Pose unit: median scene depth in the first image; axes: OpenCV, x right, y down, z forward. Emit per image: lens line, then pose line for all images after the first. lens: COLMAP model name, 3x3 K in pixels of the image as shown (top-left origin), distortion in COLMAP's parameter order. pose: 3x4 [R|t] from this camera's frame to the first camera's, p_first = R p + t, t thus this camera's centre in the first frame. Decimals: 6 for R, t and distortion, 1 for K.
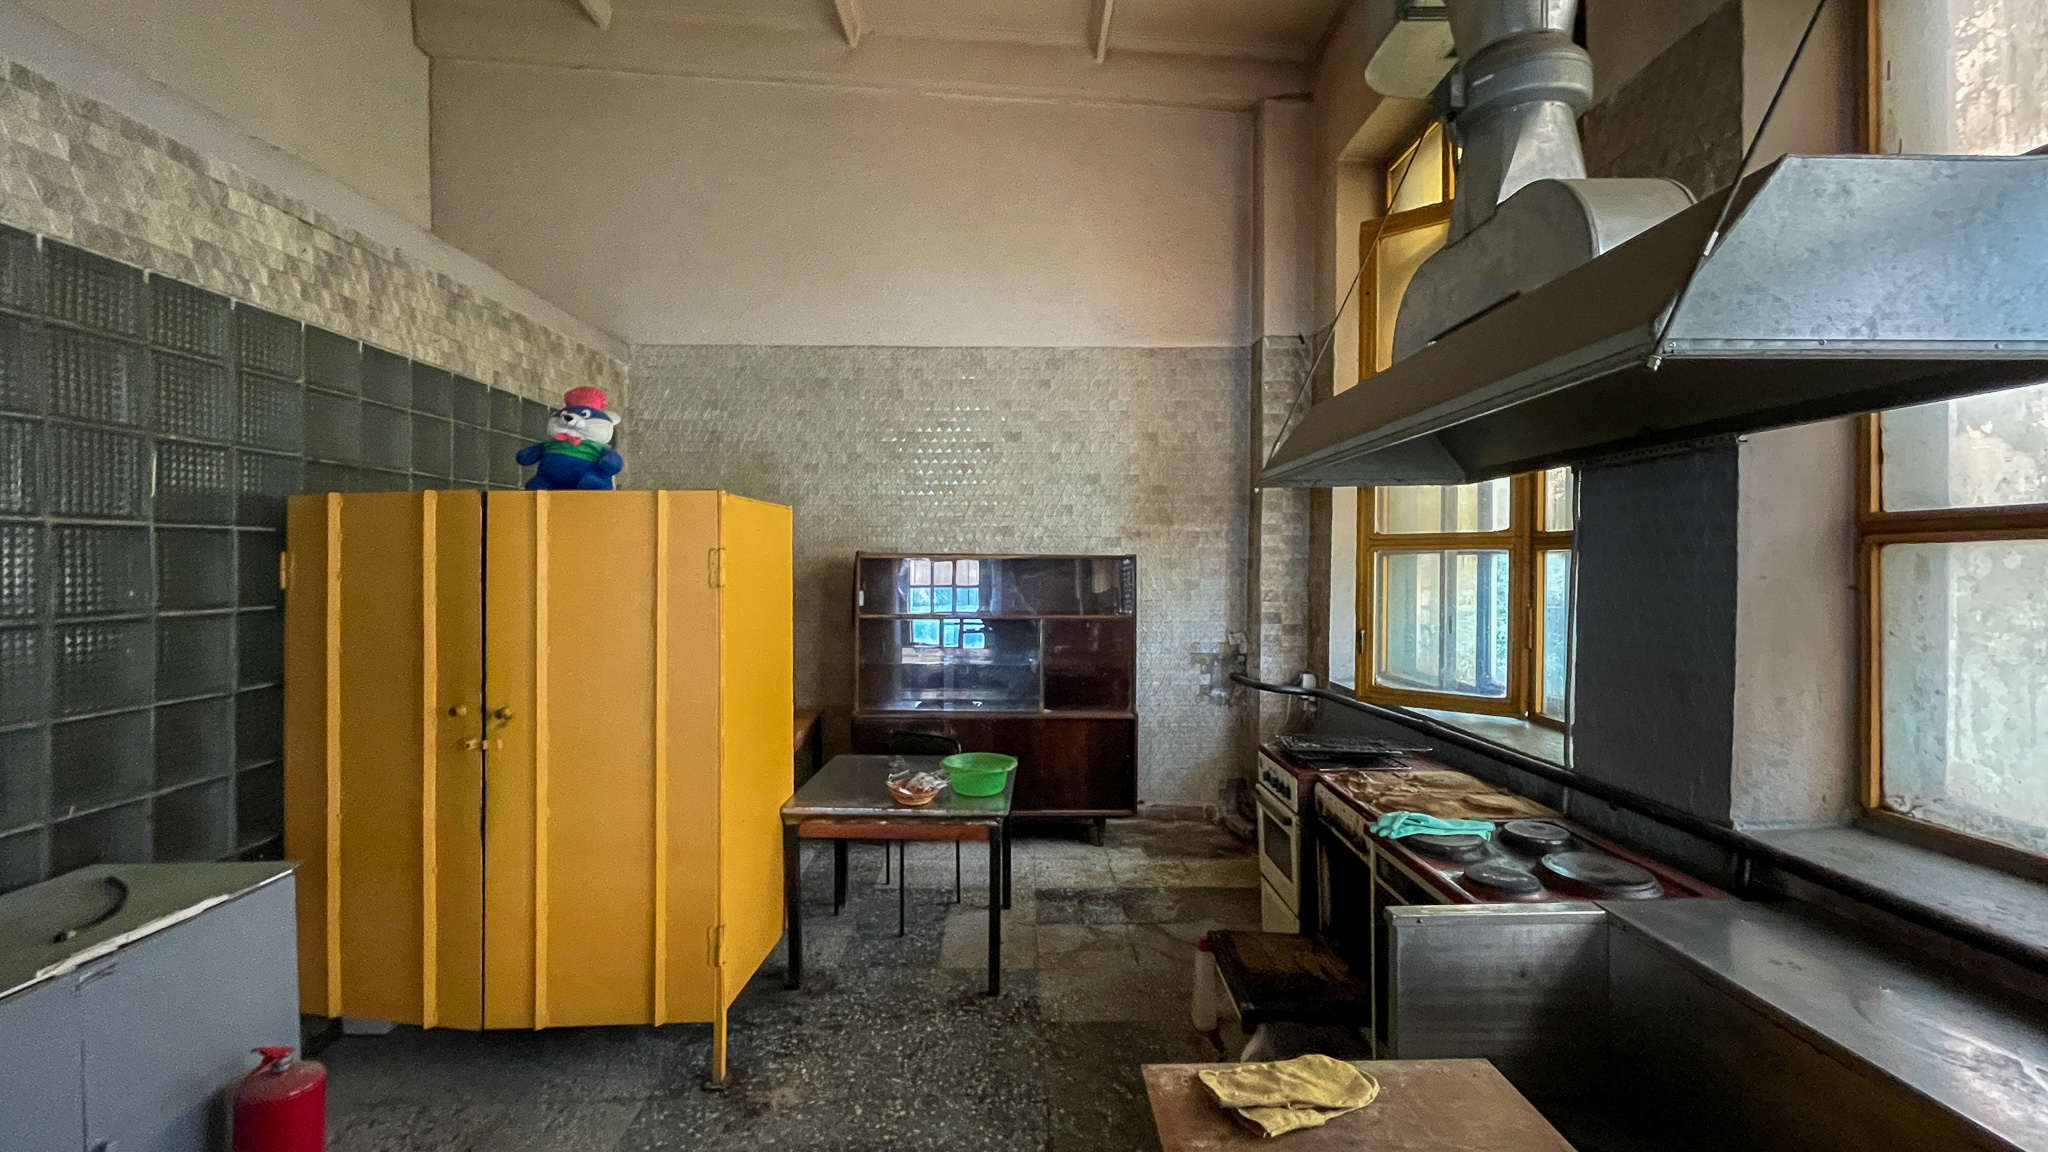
lens RADIAL K [[832.4, 0, 1020.9], [0, 832.4, 568.7], [0, 0, 1]] dist [-0.003090, 0.000194]
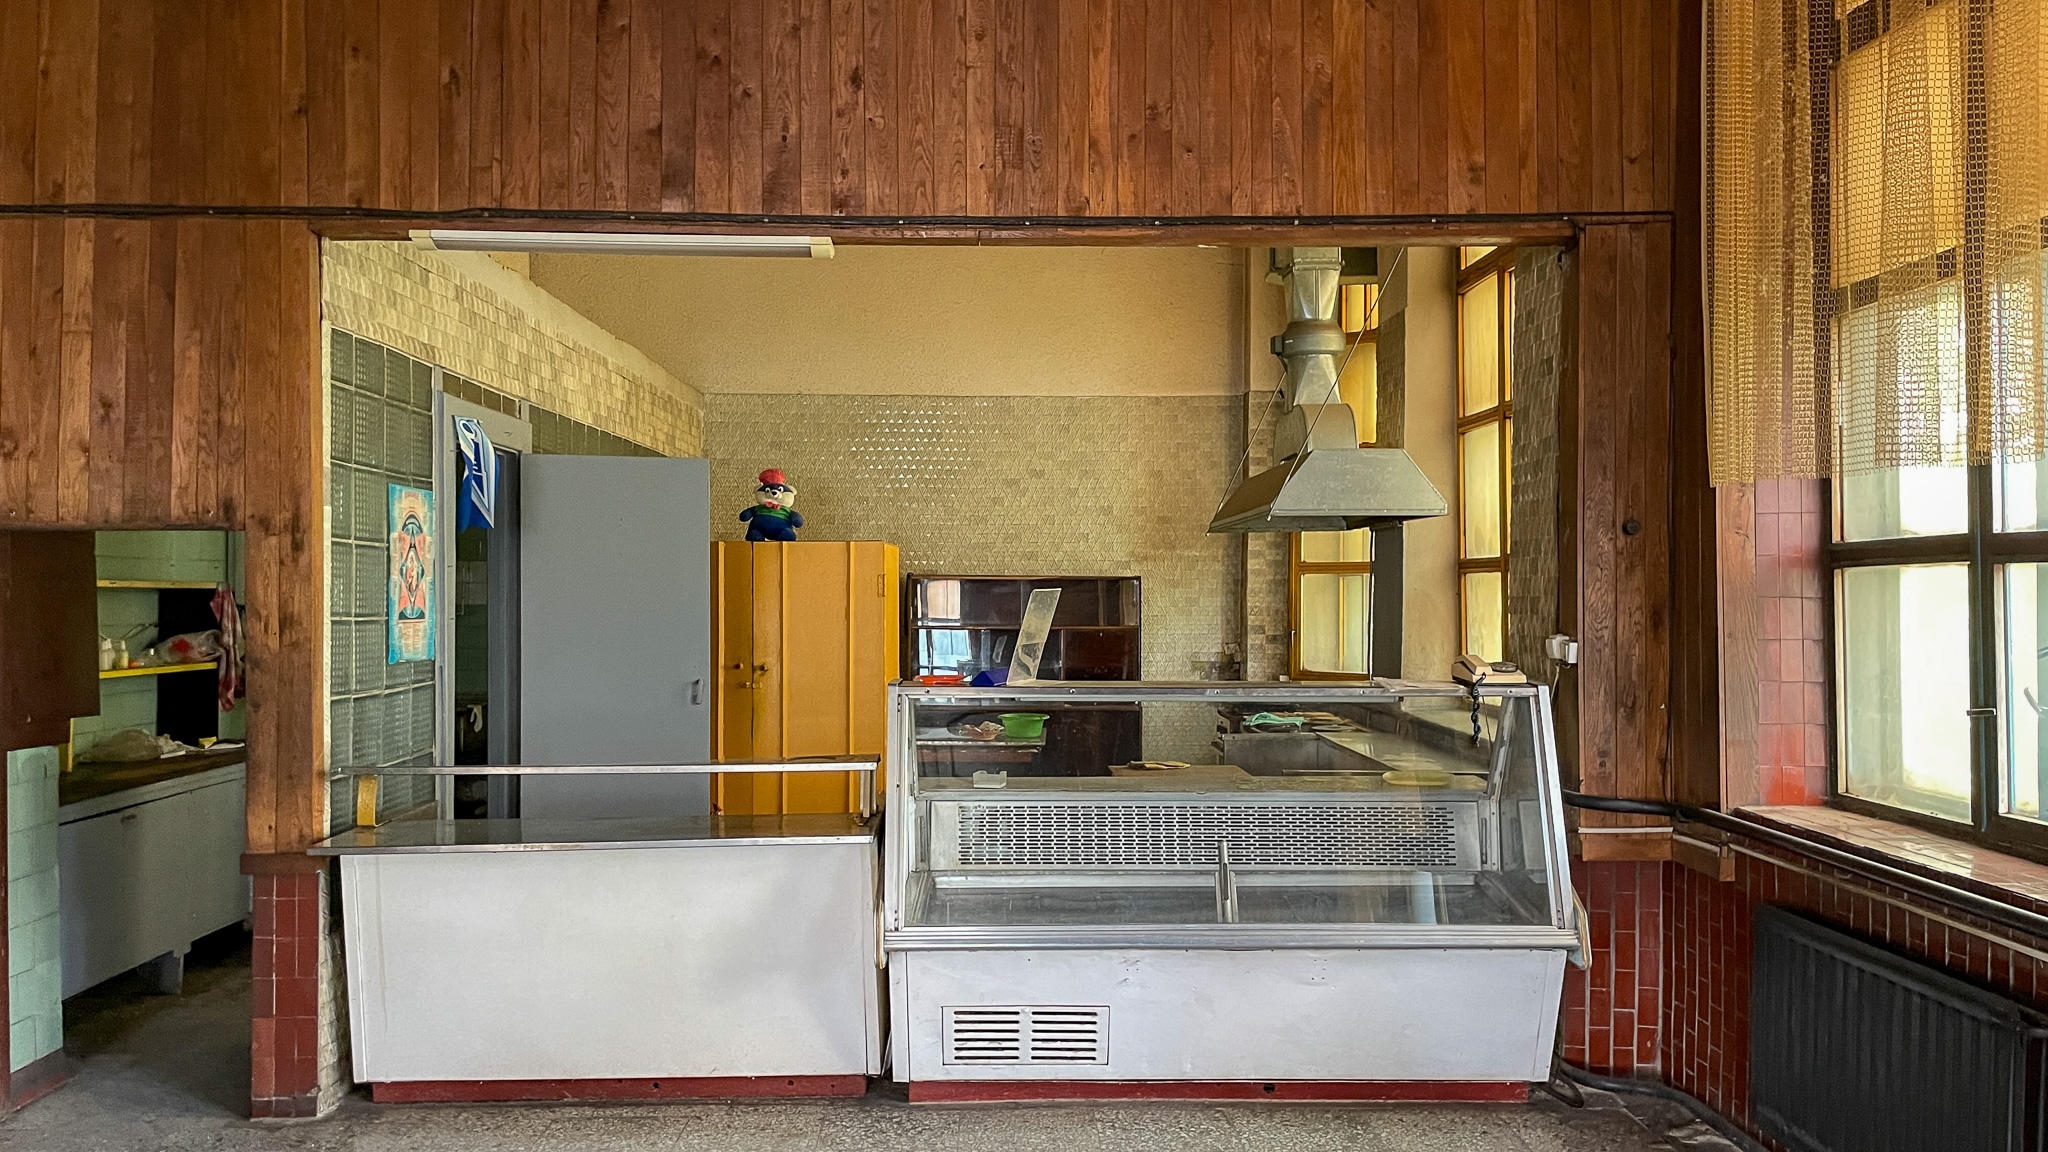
lens RADIAL K [[1536.5, 0, 1027.1], [0, 1536.5, 568.9], [0, 0, 1]] dist [0.090622, -0.130451]
pose [[0.999935, -0.000903, 0.011408, -0.050525], [0.001097, 0.999855, -0.017002, 0.010169], [-0.011391, 0.017014, 0.999790, -1.196727]]
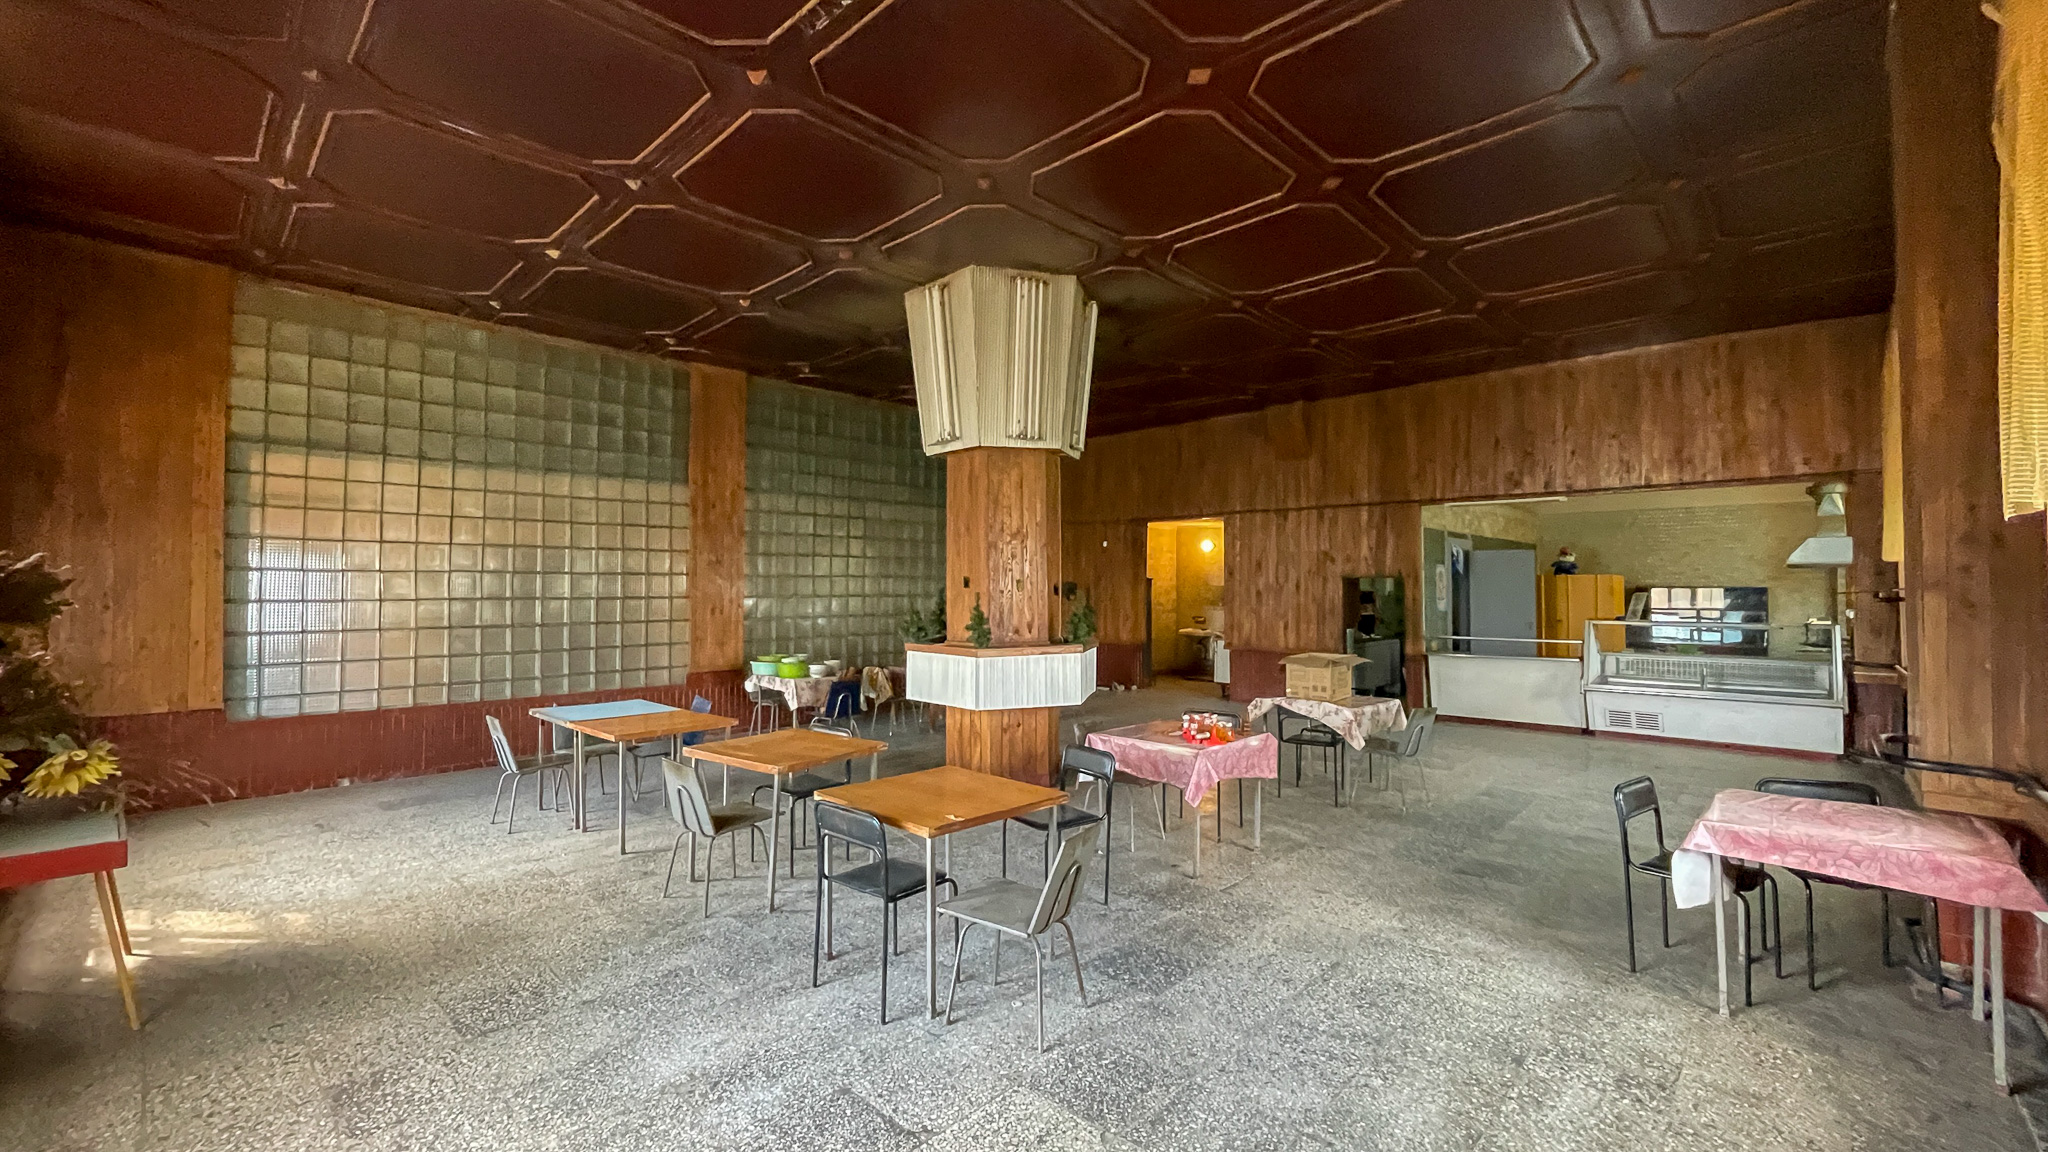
lens RADIAL K [[832.4, 0, 1020.9], [0, 832.4, 568.7], [0, 0, 1]] dist [-0.003090, 0.000194]
pose [[0.718072, -0.015311, -0.695801, 0.285021], [-0.005929, 0.999587, -0.028115, 0.012414], [0.695944, 0.024314, 0.717684, -2.548185]]
